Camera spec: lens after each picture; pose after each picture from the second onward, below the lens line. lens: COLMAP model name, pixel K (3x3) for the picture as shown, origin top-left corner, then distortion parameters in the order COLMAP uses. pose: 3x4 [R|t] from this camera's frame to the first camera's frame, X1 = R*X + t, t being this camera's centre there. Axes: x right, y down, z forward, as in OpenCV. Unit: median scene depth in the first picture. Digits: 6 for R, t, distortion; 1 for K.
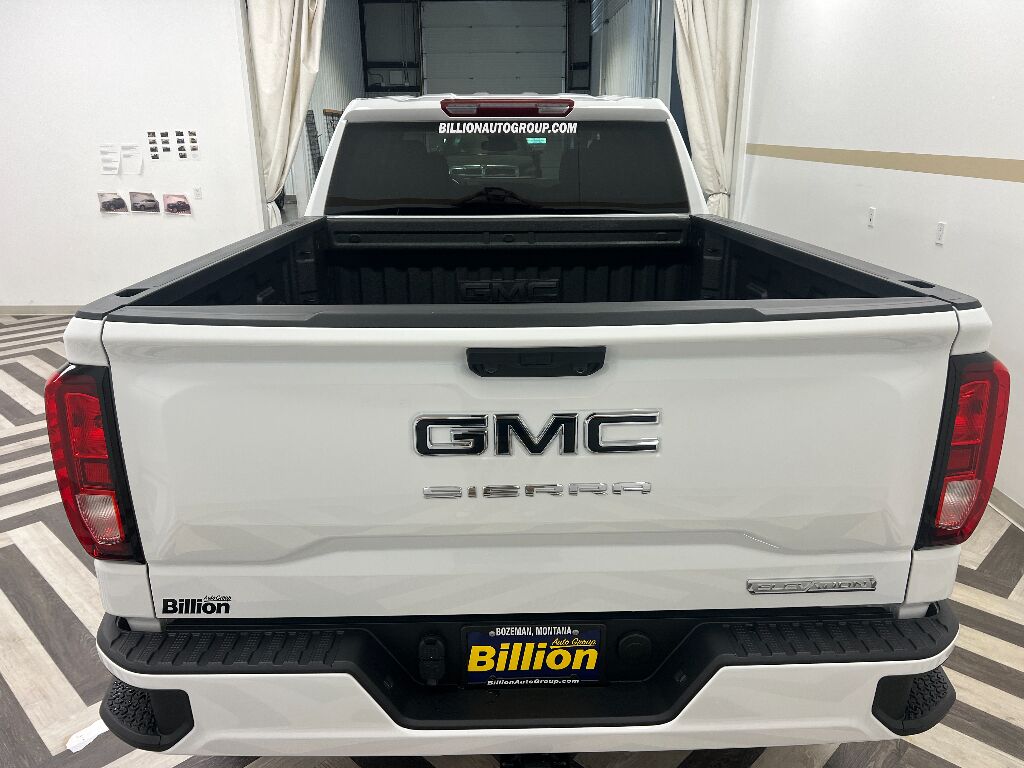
lens RADIAL K [[771.4, 0, 512.0], [0, 771.4, 384.0], [0, 0, 1]] dist [0.079086, -0.099146]
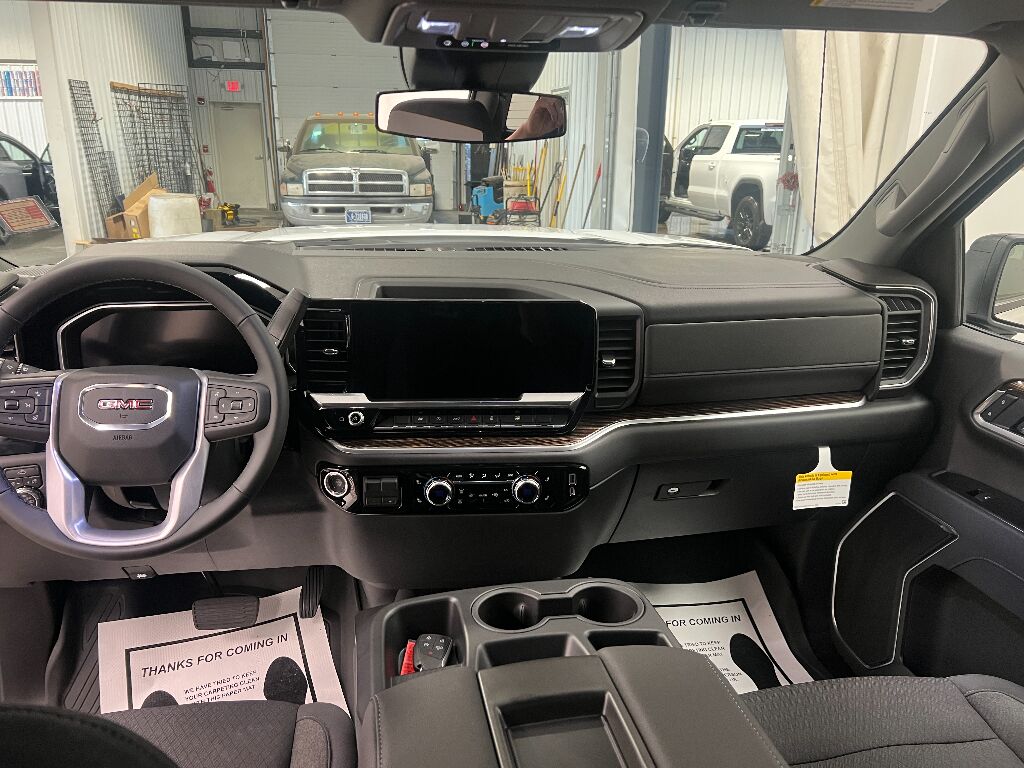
lens RADIAL K [[770.8, 0, 511.8], [0, 770.8, 388.0], [0, 0, 1]] dist [0.048695, -0.082203]
pose [[0.986554, -0.029709, 0.160714, -0.015641], [0.028989, 0.999556, 0.006820, -0.083414], [-0.160845, -0.002069, 0.986977, 0.284091]]
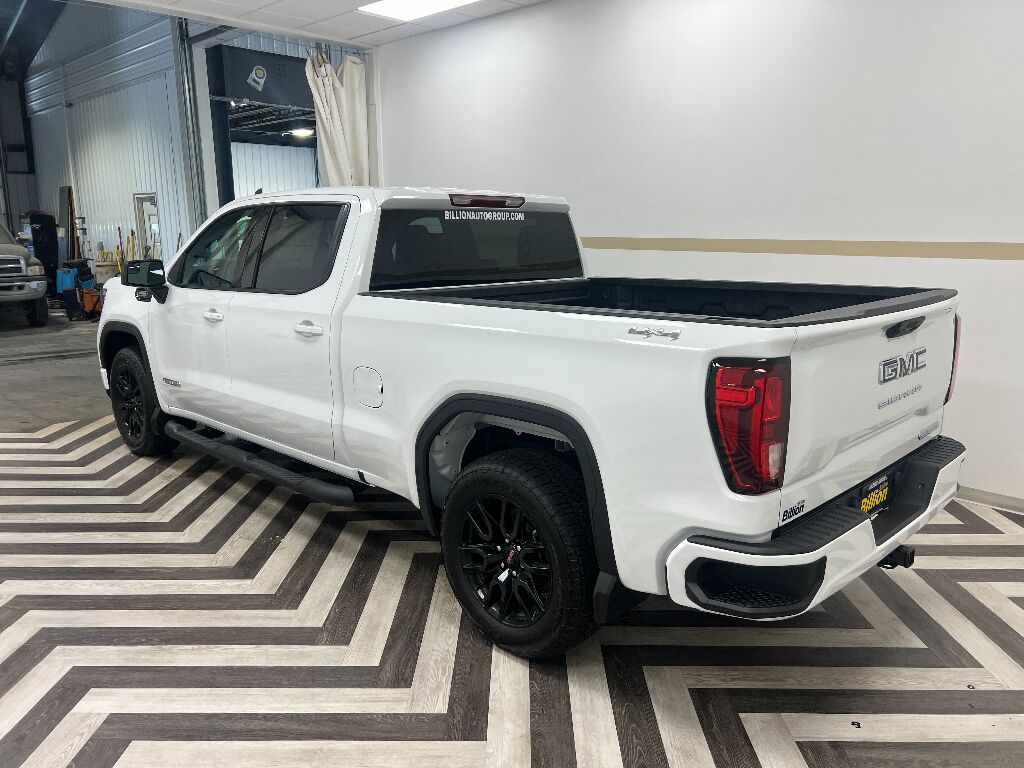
lens RADIAL K [[771.4, 0, 512.0], [0, 771.4, 384.0], [0, 0, 1]] dist [0.079086, -0.099146]
pose [[0.718339, -0.134843, 0.682500, -0.203764], [0.208524, 0.977663, -0.026315, -0.004441], [-0.663707, 0.161221, 0.730412, 0.021764]]
